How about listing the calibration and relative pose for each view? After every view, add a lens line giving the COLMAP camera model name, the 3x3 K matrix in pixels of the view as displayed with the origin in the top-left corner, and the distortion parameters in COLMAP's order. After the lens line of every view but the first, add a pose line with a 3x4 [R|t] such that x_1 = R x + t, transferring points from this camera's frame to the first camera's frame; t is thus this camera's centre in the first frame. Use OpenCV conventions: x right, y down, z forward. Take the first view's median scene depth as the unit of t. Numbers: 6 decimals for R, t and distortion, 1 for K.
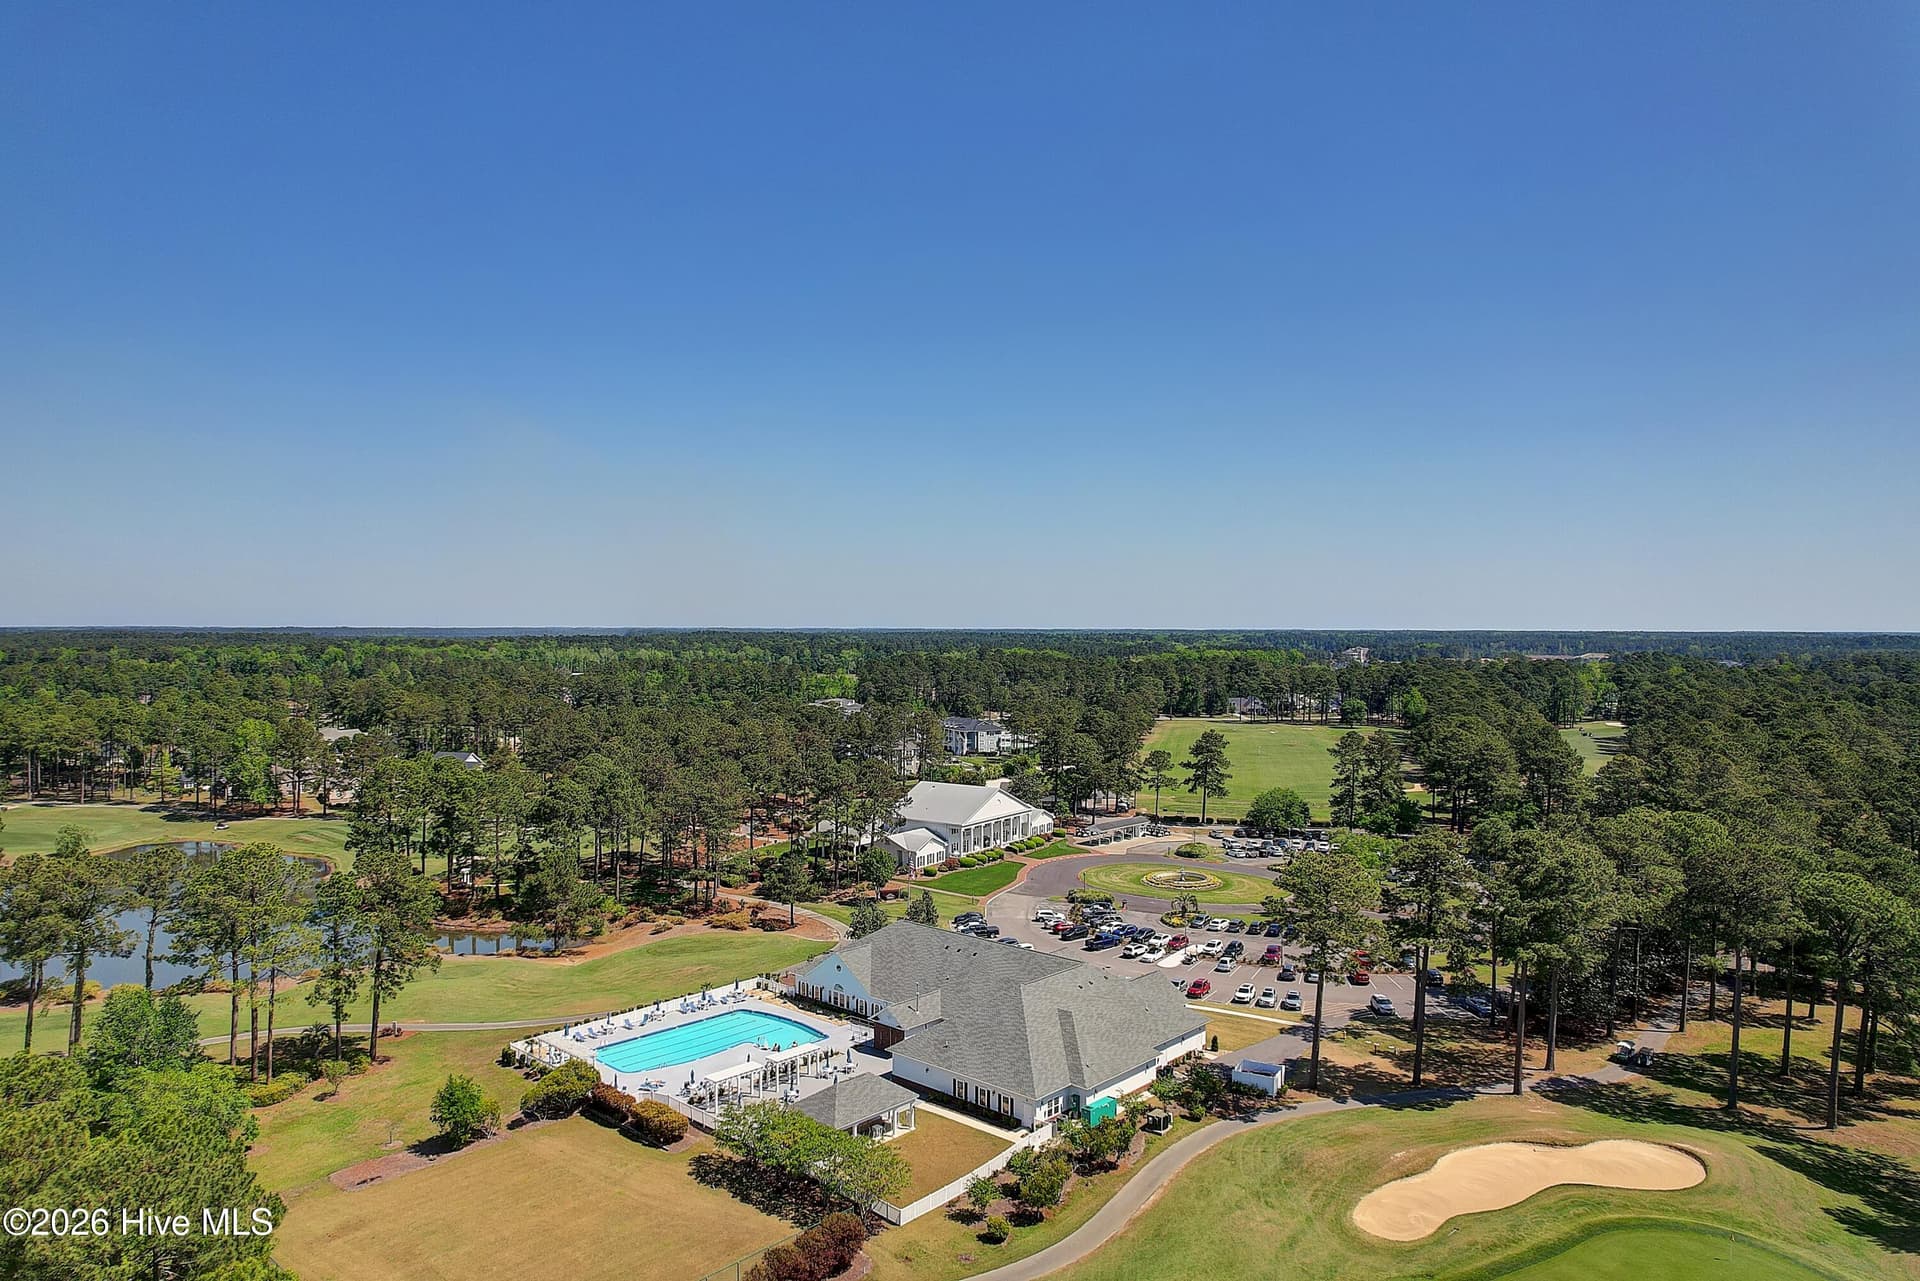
lens RADIAL K [[1222.3, 0, 954.1], [0, 1222.3, 635.1], [0, 0, 1]] dist [-0.070415, 0.065170]
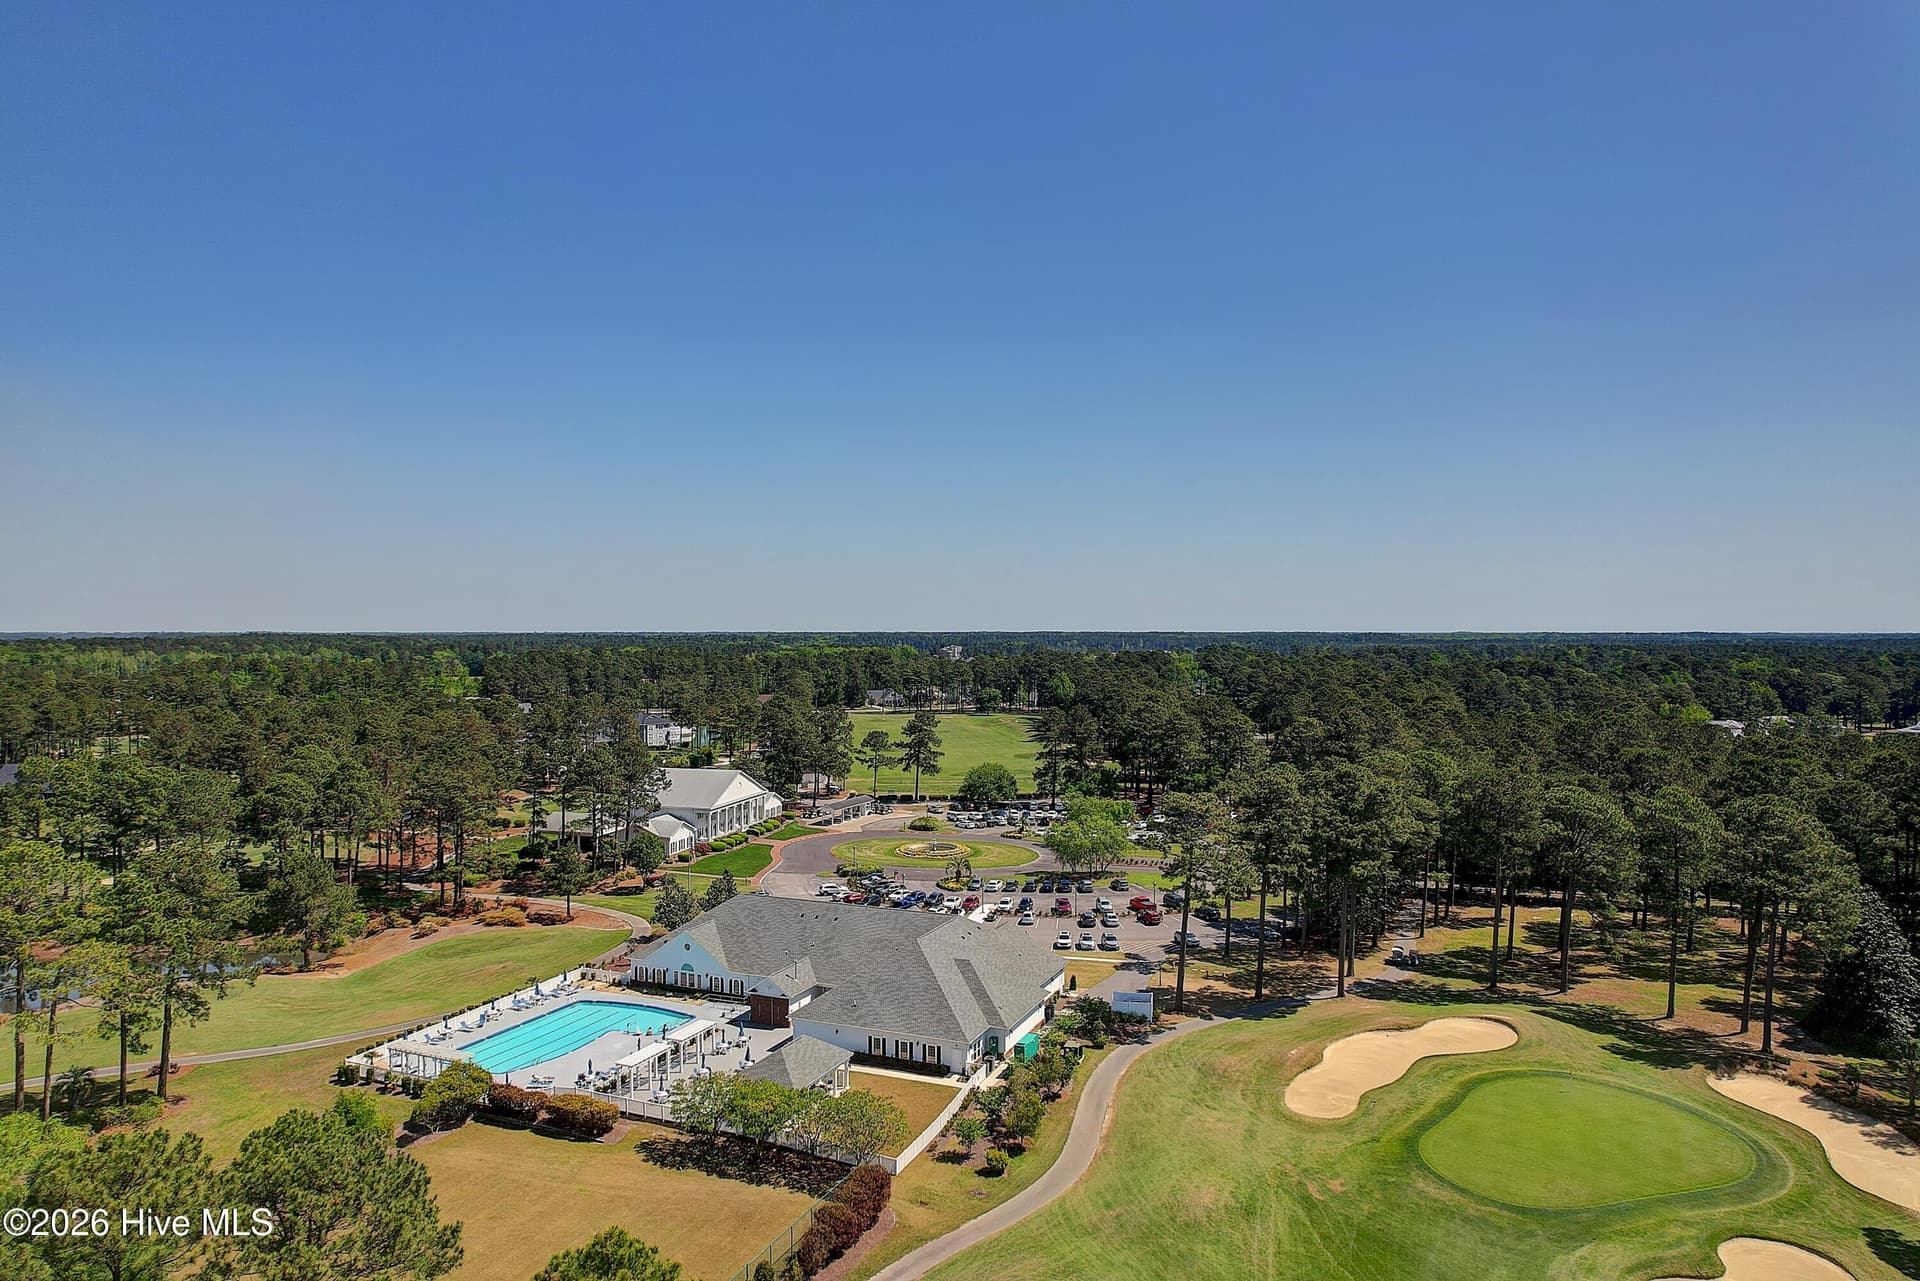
lens RADIAL K [[1215.9, 0, 960.0], [0, 1215.9, 640.5], [0, 0, 1]] dist [-0.043211, 0.000054]
pose [[0.942146, -0.005458, 0.335158, -0.207944], [0.004839, 0.999985, 0.002682, 0.032080], [-0.335168, -0.000905, 0.942158, 0.034352]]
